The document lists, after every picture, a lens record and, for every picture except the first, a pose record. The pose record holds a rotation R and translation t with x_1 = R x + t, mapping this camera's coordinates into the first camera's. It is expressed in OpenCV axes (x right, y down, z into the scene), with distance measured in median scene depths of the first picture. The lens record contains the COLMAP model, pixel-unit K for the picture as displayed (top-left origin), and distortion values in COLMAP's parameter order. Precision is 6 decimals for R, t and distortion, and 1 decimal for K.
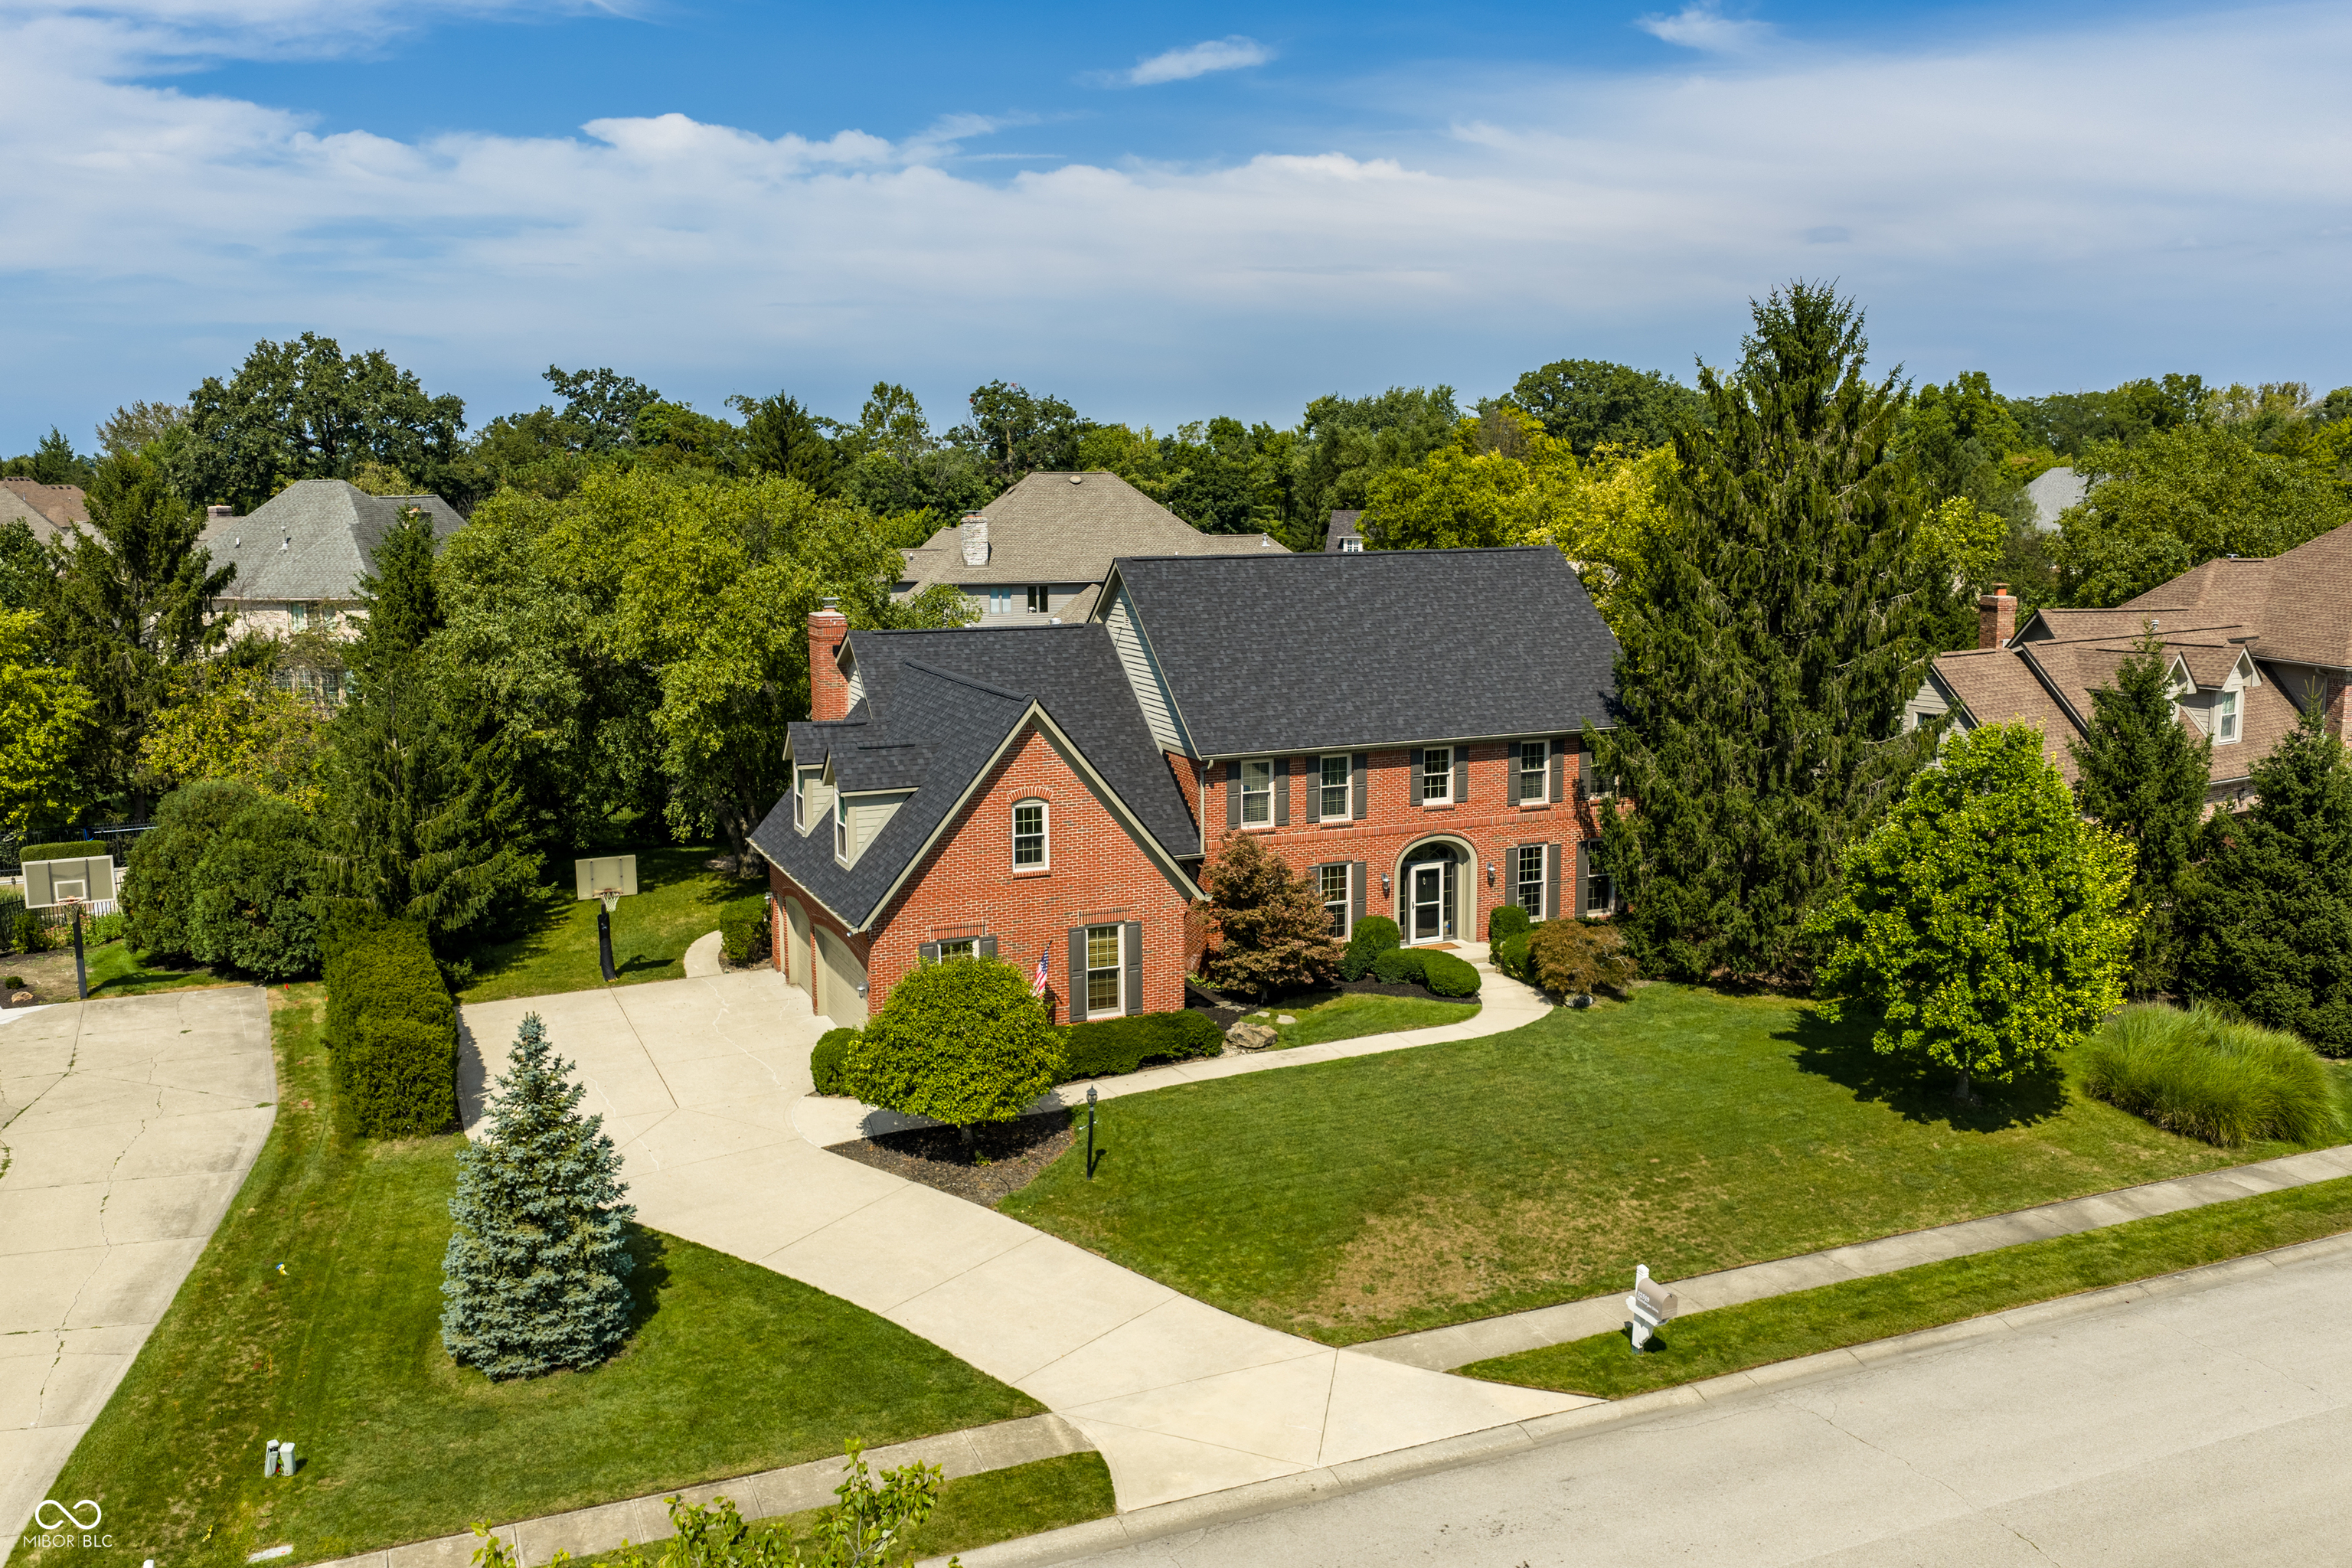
lens RADIAL K [[1952.8, 0, 1176.0], [0, 1952.8, 784.0], [0, 0, 1]] dist [0.012066, -0.022872]
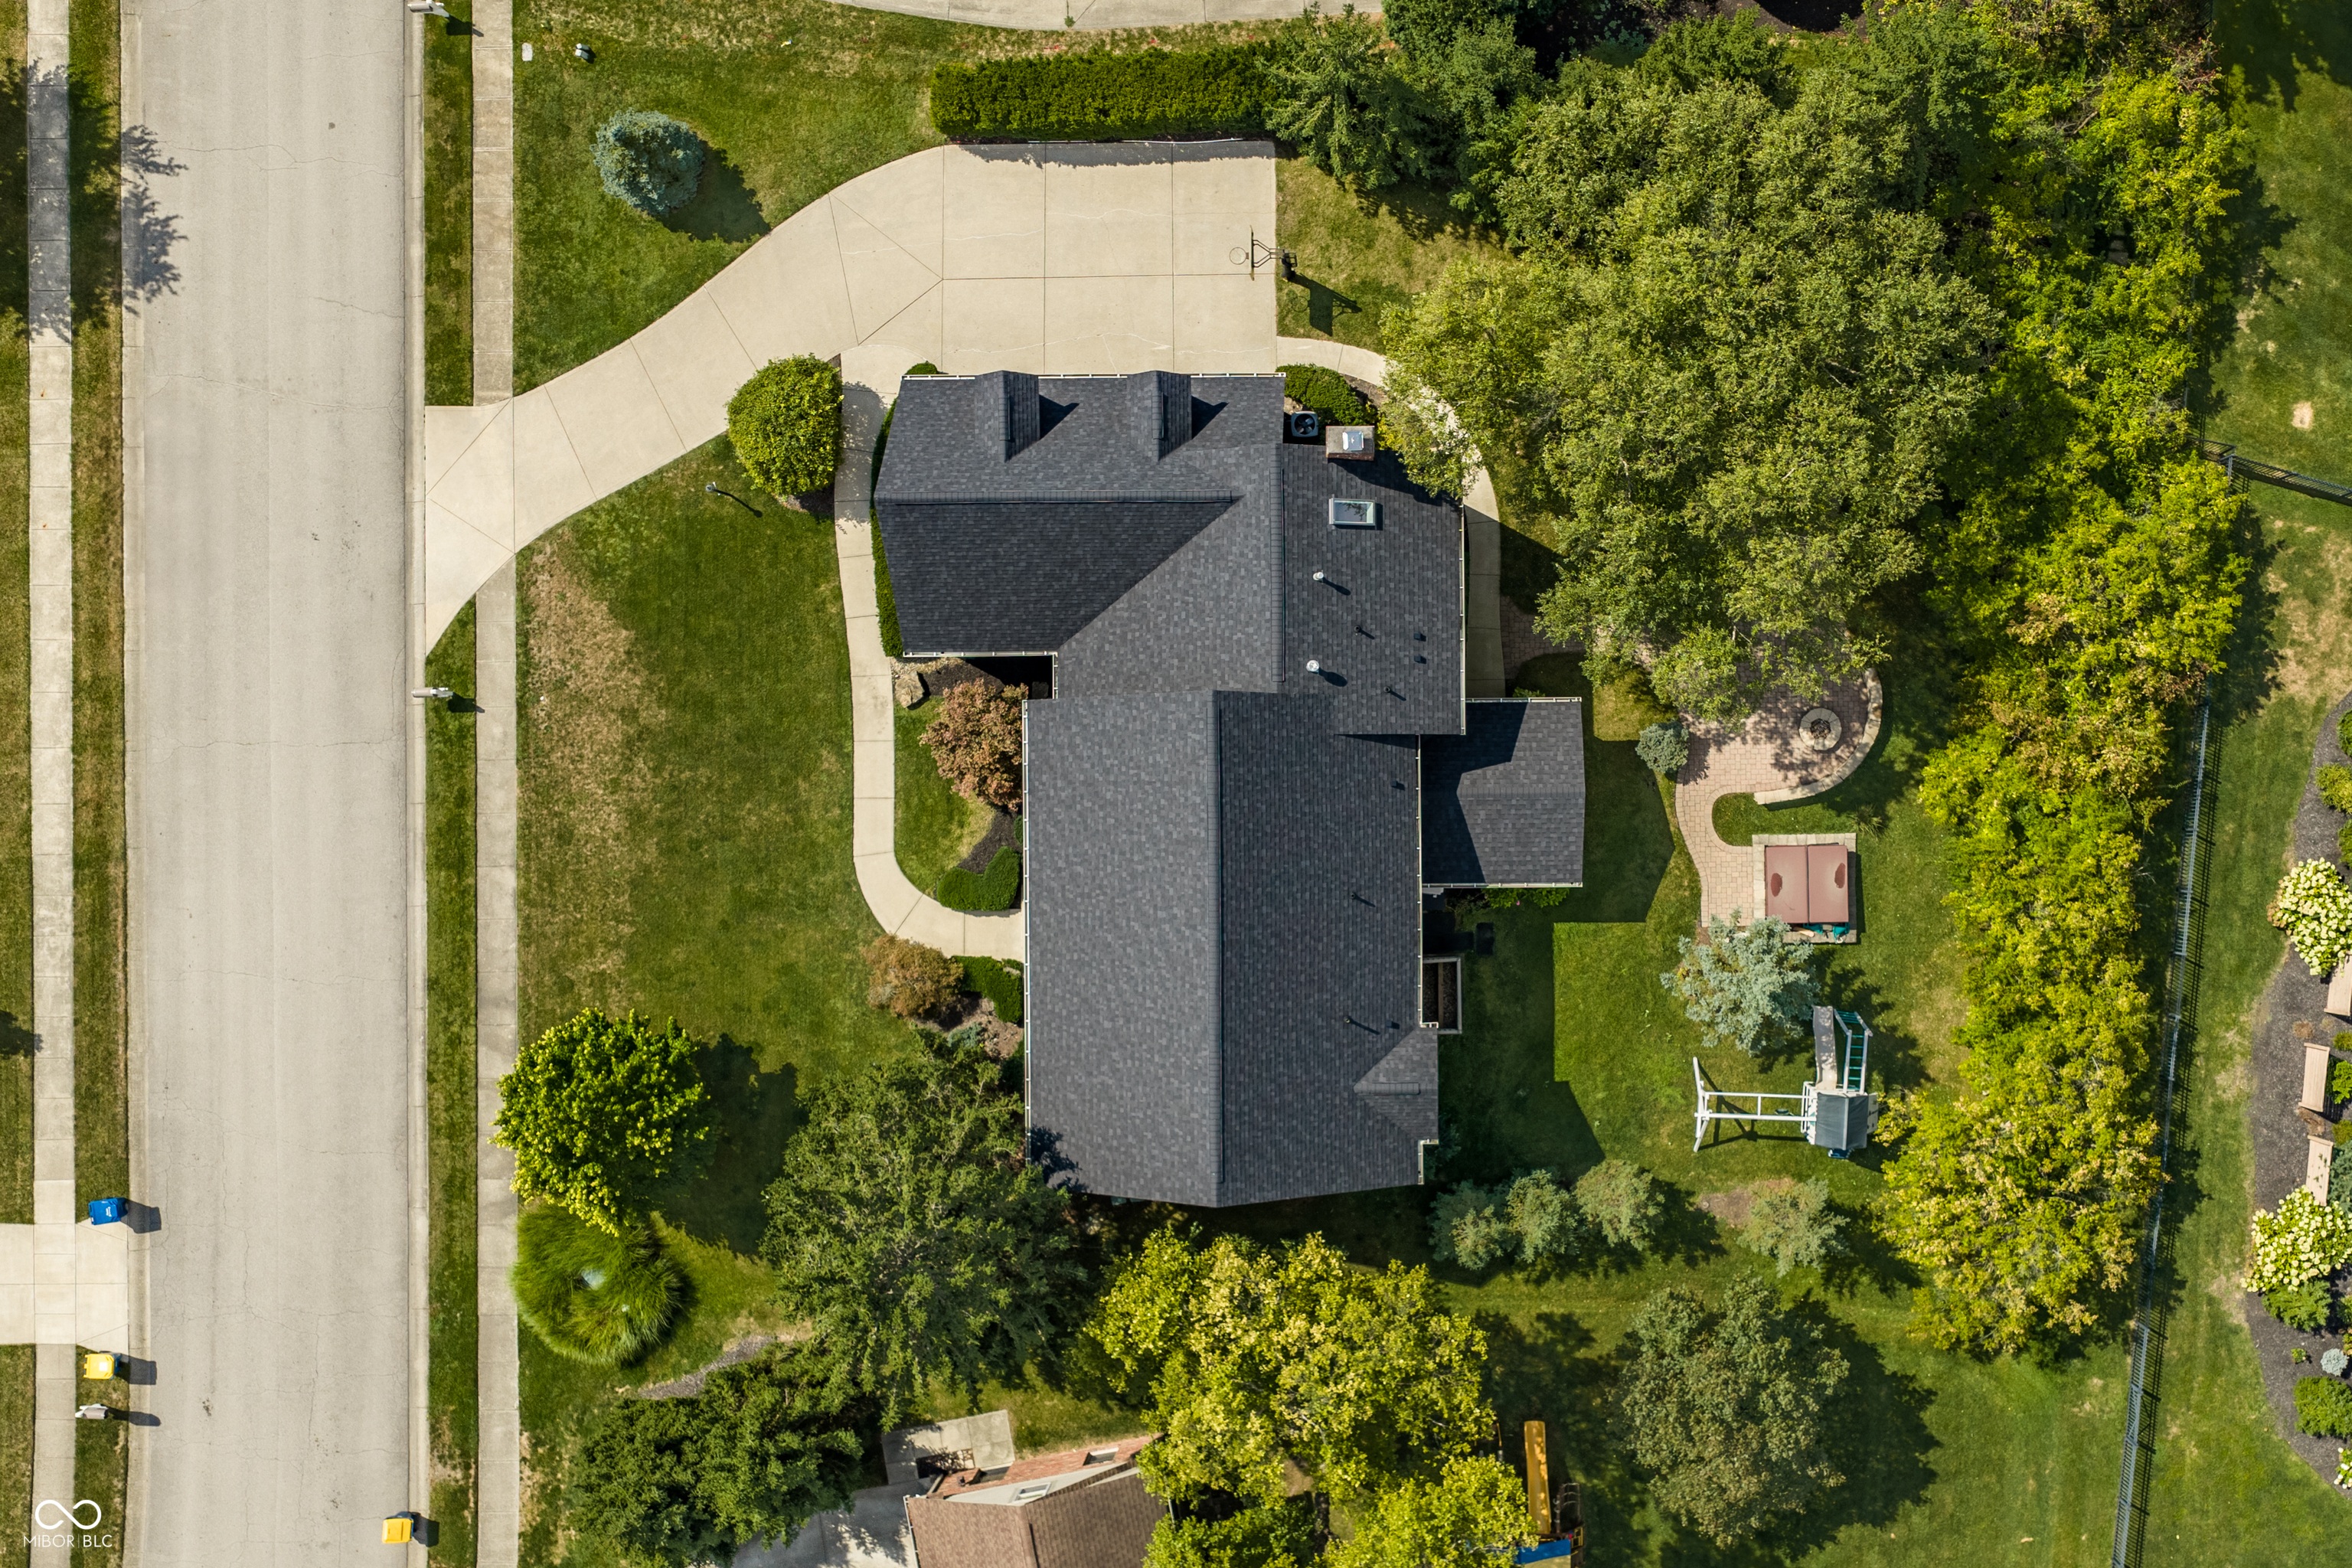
lens RADIAL K [[1981.4, 0, 1187.5], [0, 1981.4, 772.2], [0, 0, 1]] dist [0.004473, -0.015911]
pose [[-0.386639, 0.922223, 0.003827, 0.012105], [-0.146121, -0.065357, 0.987105, -1.254757], [0.910582, 0.381094, 0.160026, 0.980017]]
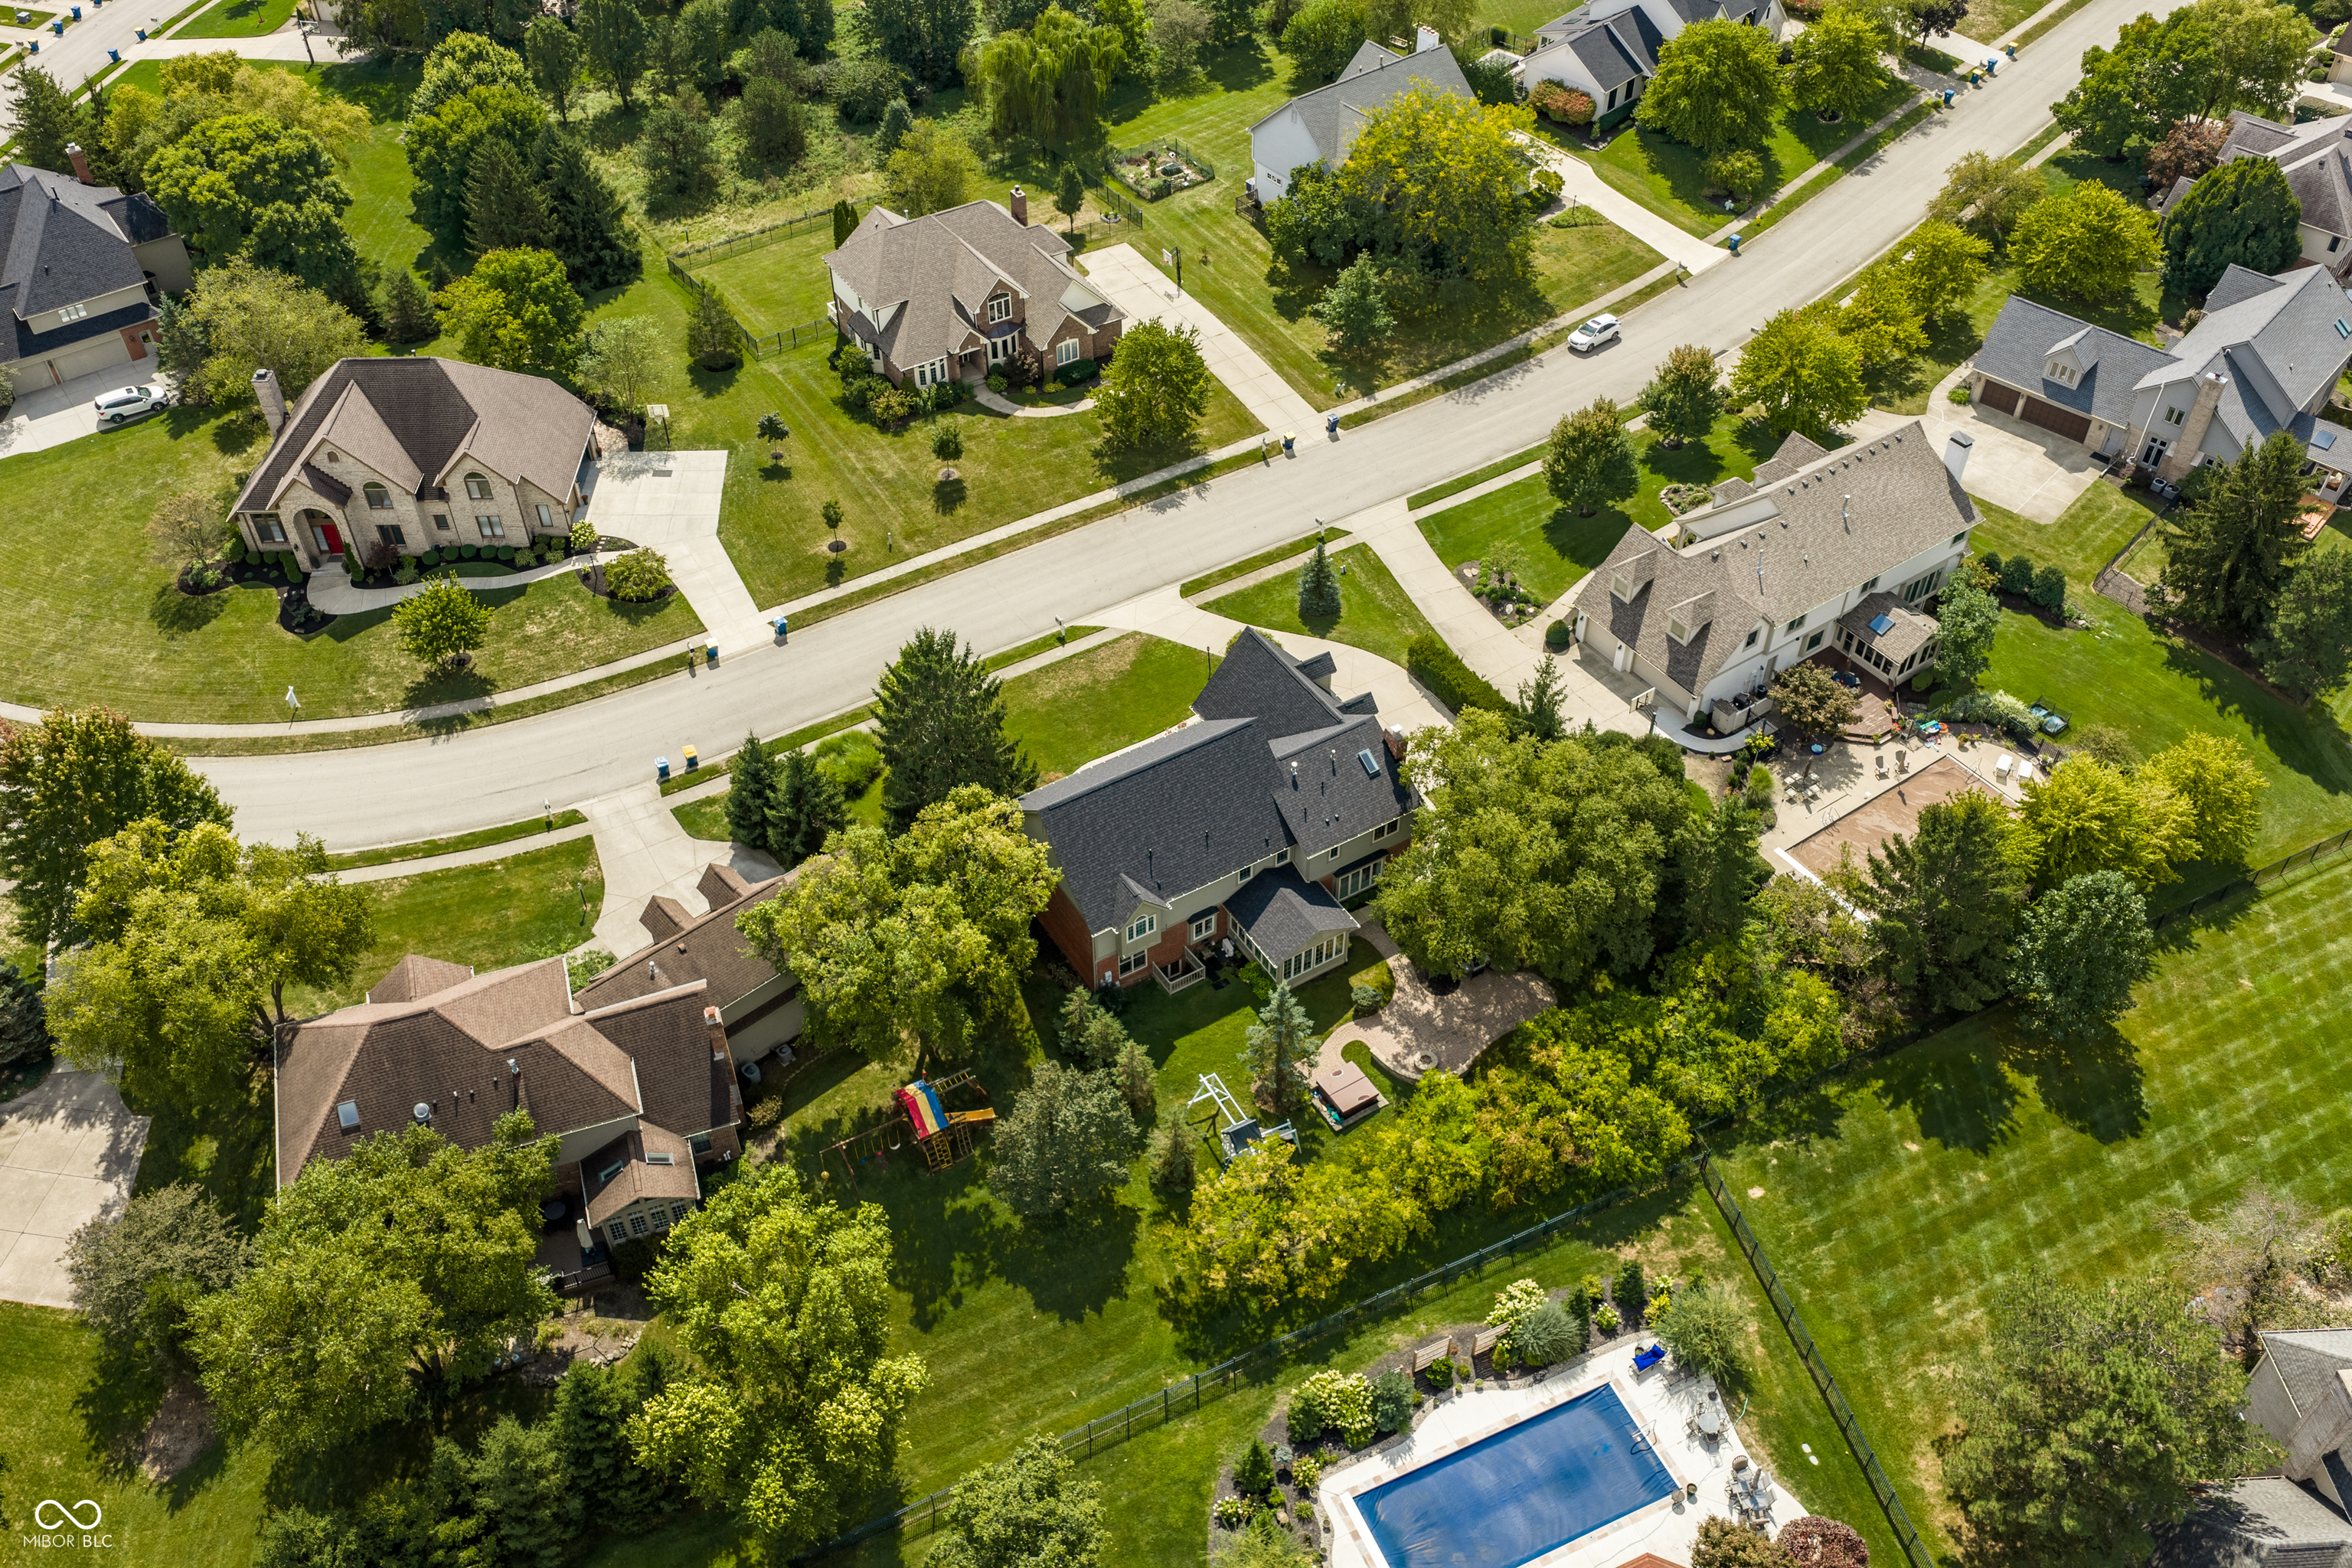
lens RADIAL K [[1952.8, 0, 1176.0], [0, 1952.8, 784.0], [0, 0, 1]] dist [0.012066, -0.022872]
pose [[-0.989326, 0.105276, -0.100755, 0.322828], [-0.018434, 0.595451, 0.803180, -2.058566], [0.144551, 0.796464, -0.587155, 2.666360]]
